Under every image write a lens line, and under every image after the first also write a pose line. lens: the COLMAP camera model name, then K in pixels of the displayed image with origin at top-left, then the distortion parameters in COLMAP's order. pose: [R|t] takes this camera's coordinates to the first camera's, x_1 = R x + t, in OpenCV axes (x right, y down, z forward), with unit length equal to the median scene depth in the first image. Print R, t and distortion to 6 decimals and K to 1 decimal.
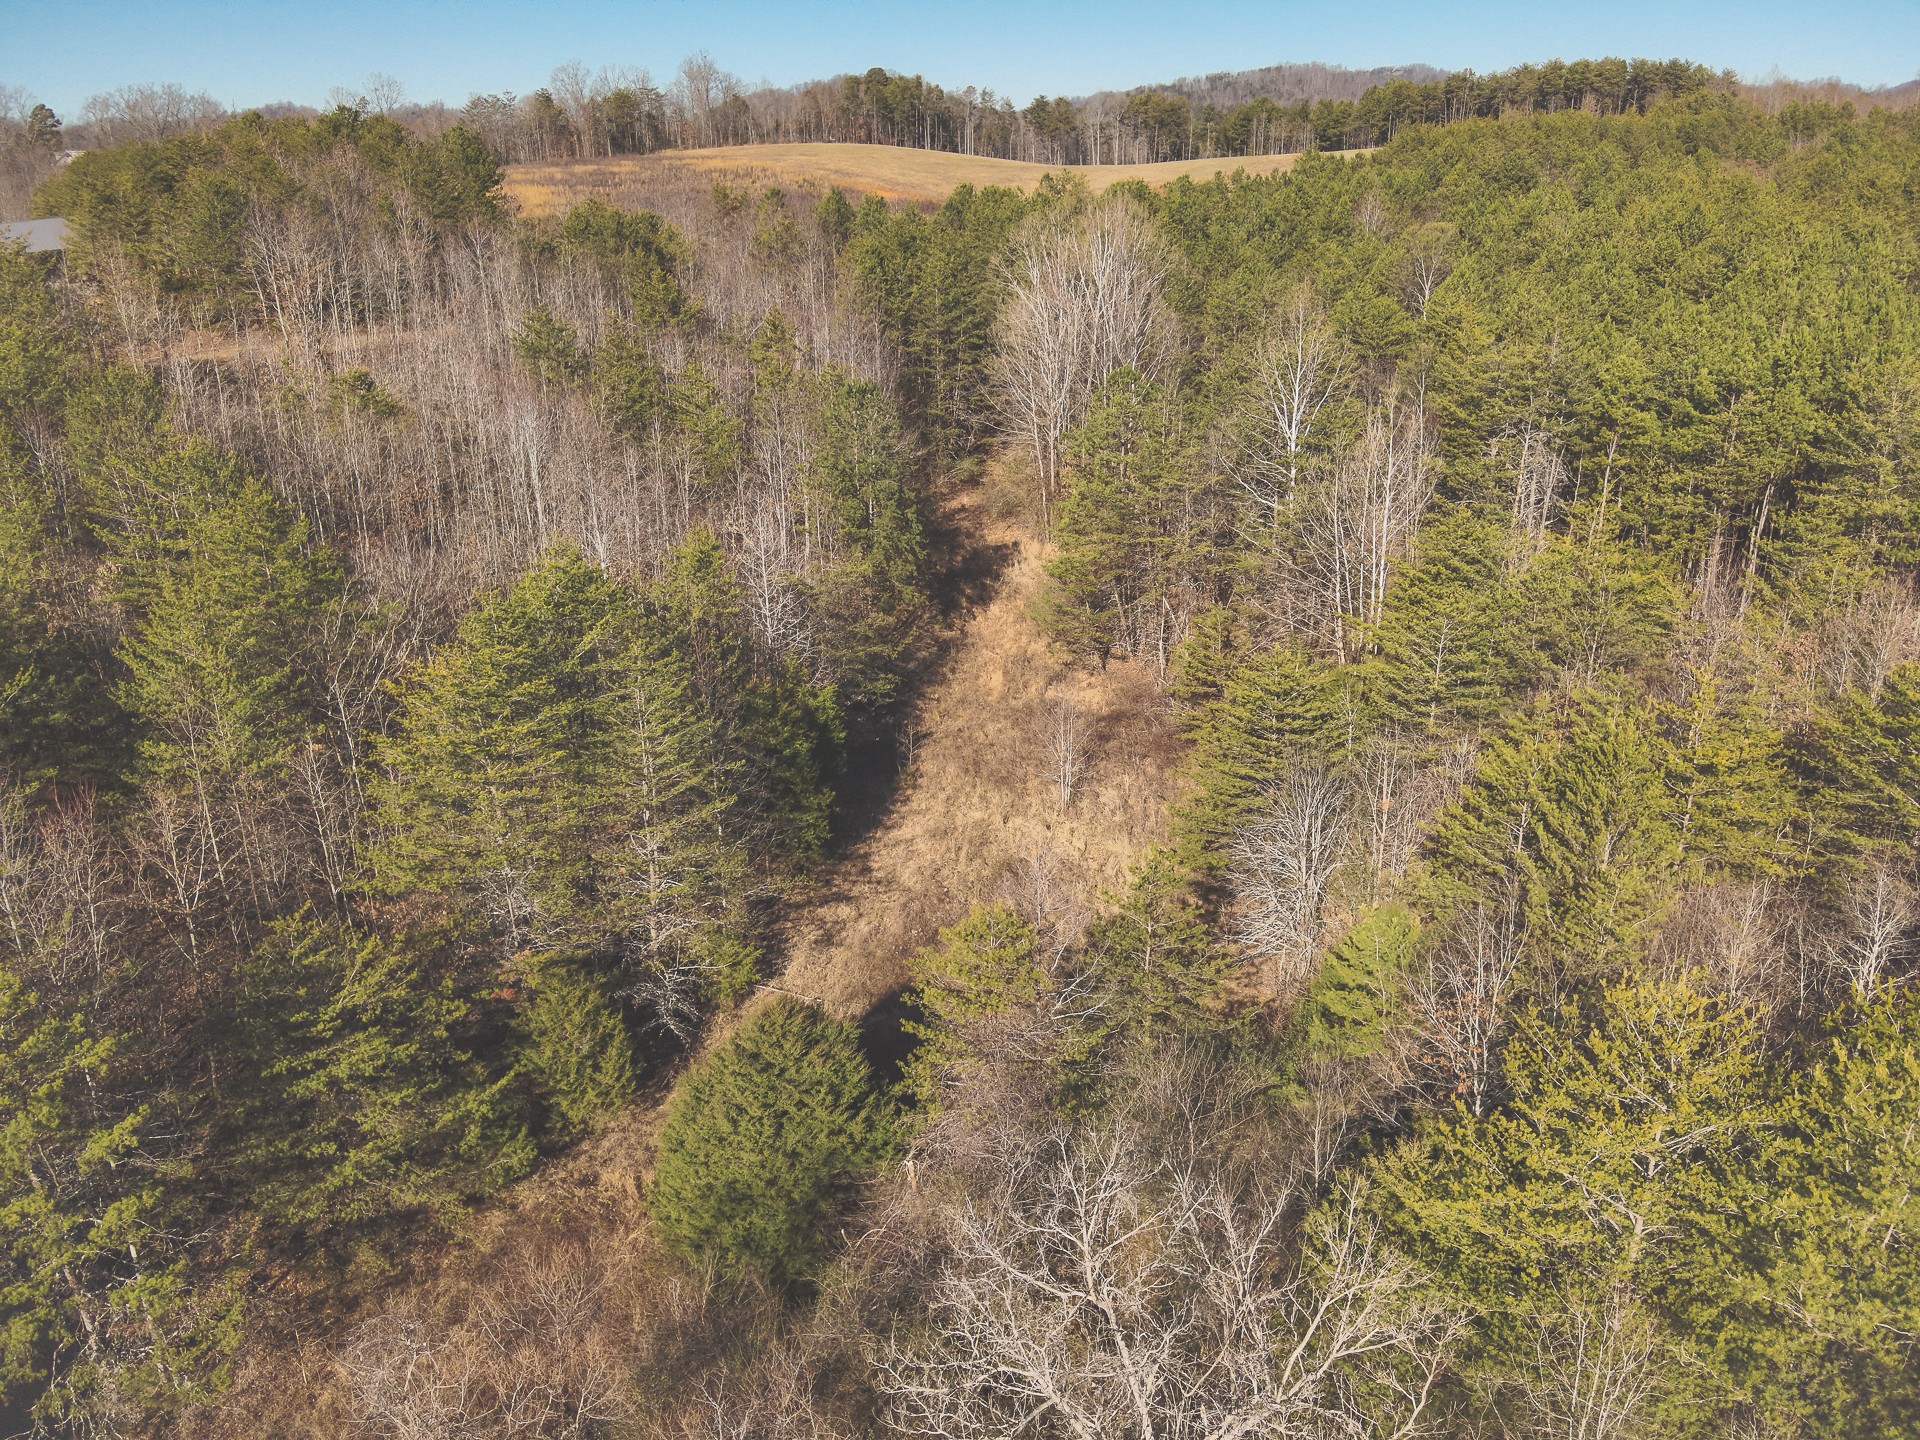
lens RADIAL K [[1353.5, 0, 960.0], [0, 1353.5, 720.0], [0, 0, 1]] dist [0.098784, -0.189191]
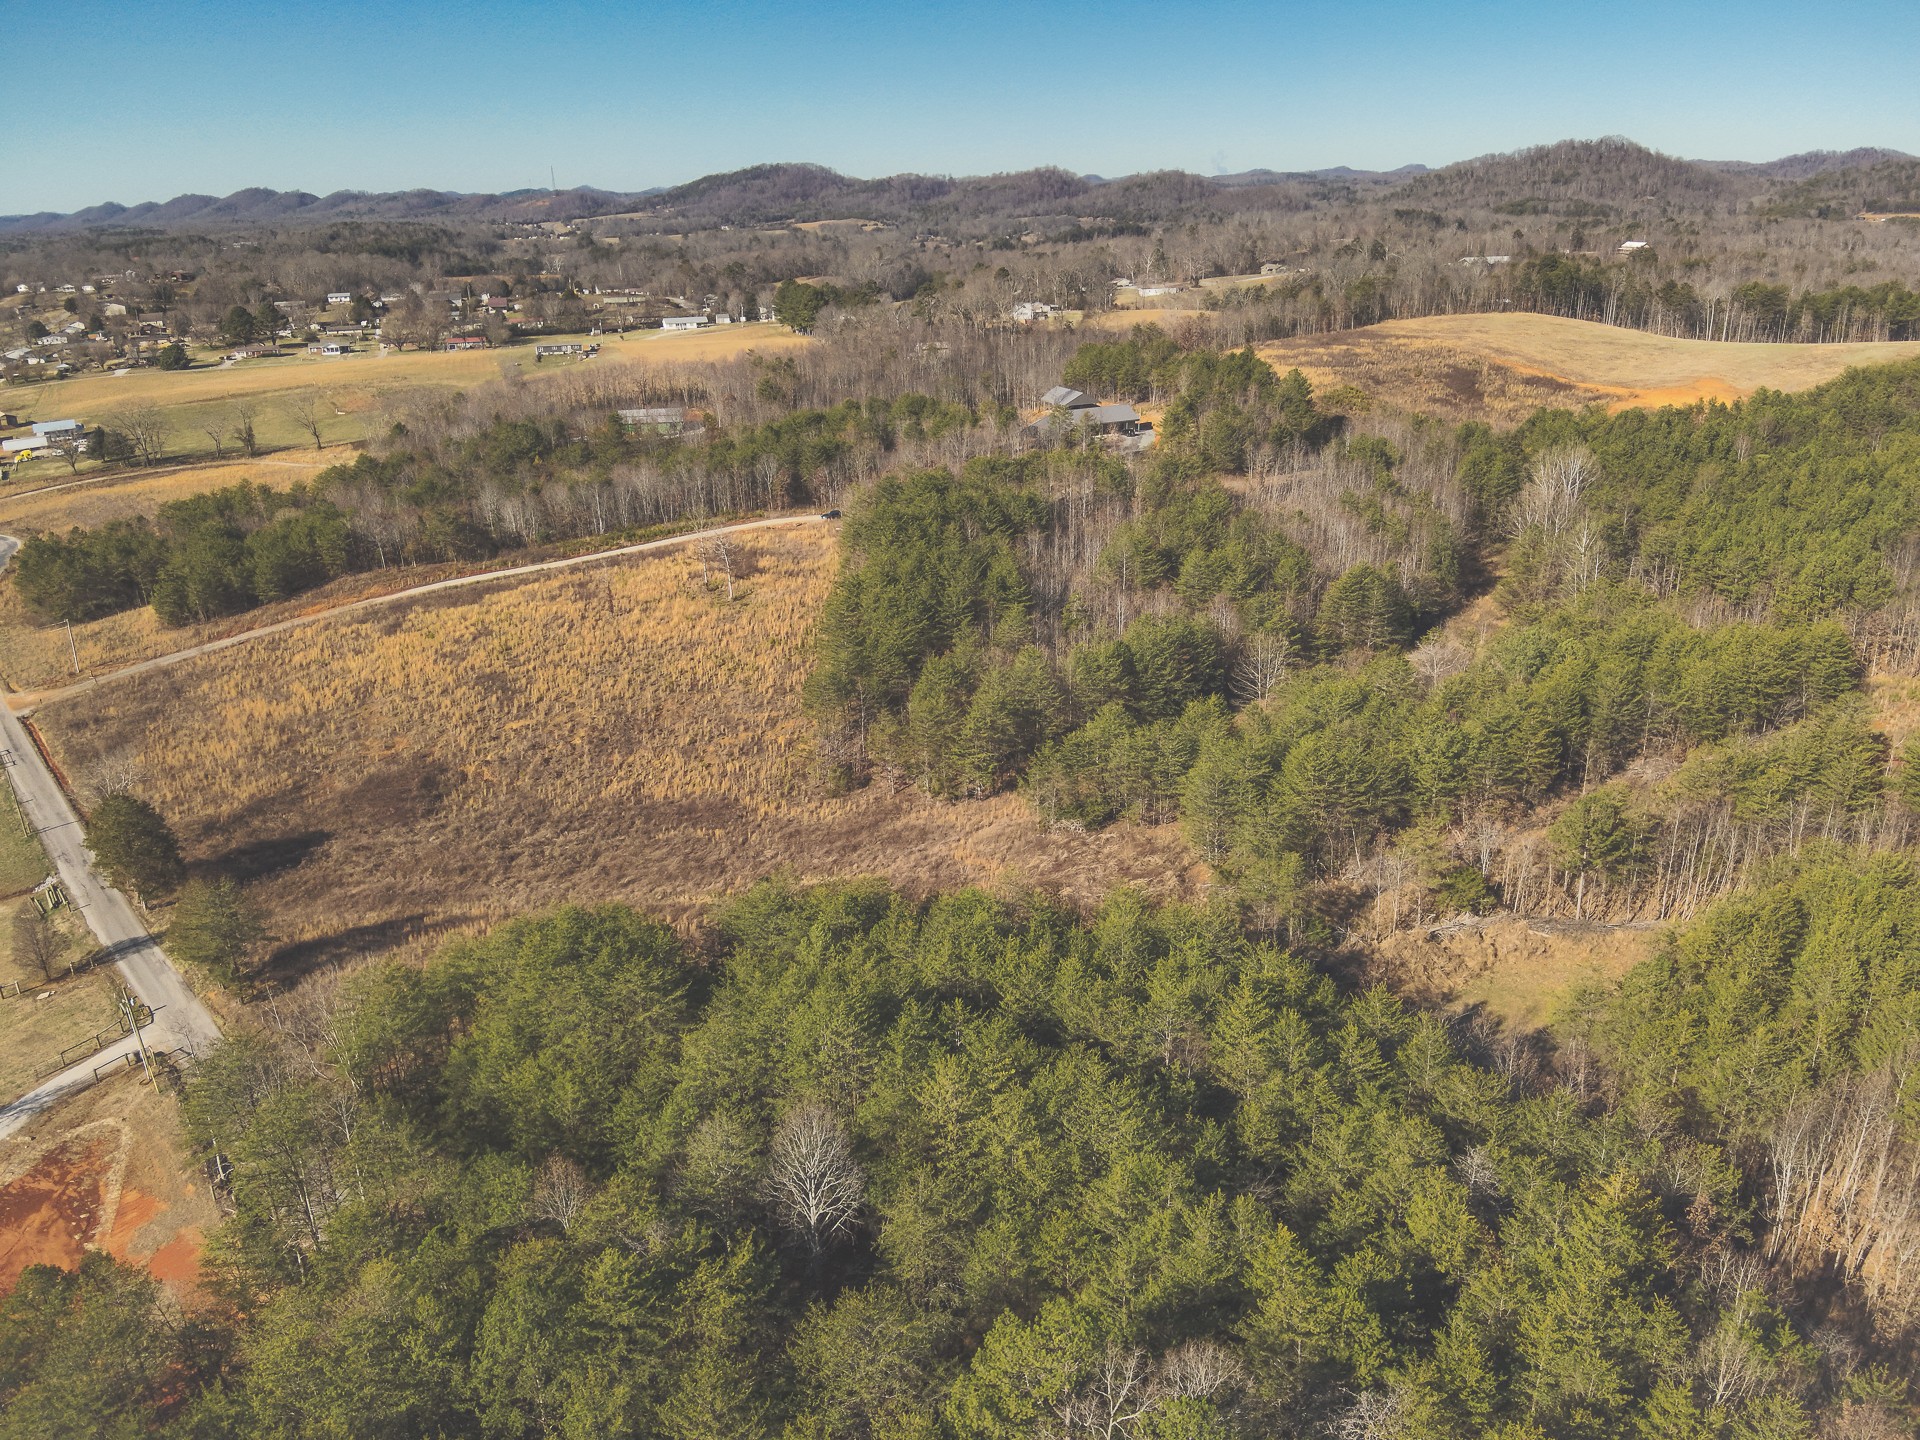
lens RADIAL K [[1353.5, 0, 960.0], [0, 1353.5, 720.0], [0, 0, 1]] dist [0.098784, -0.189191]
pose [[0.890105, 0.148740, -0.430800, 0.337196], [-0.158422, 0.987279, 0.013544, 0.331083], [0.427334, 0.056193, 0.902346, -2.205855]]
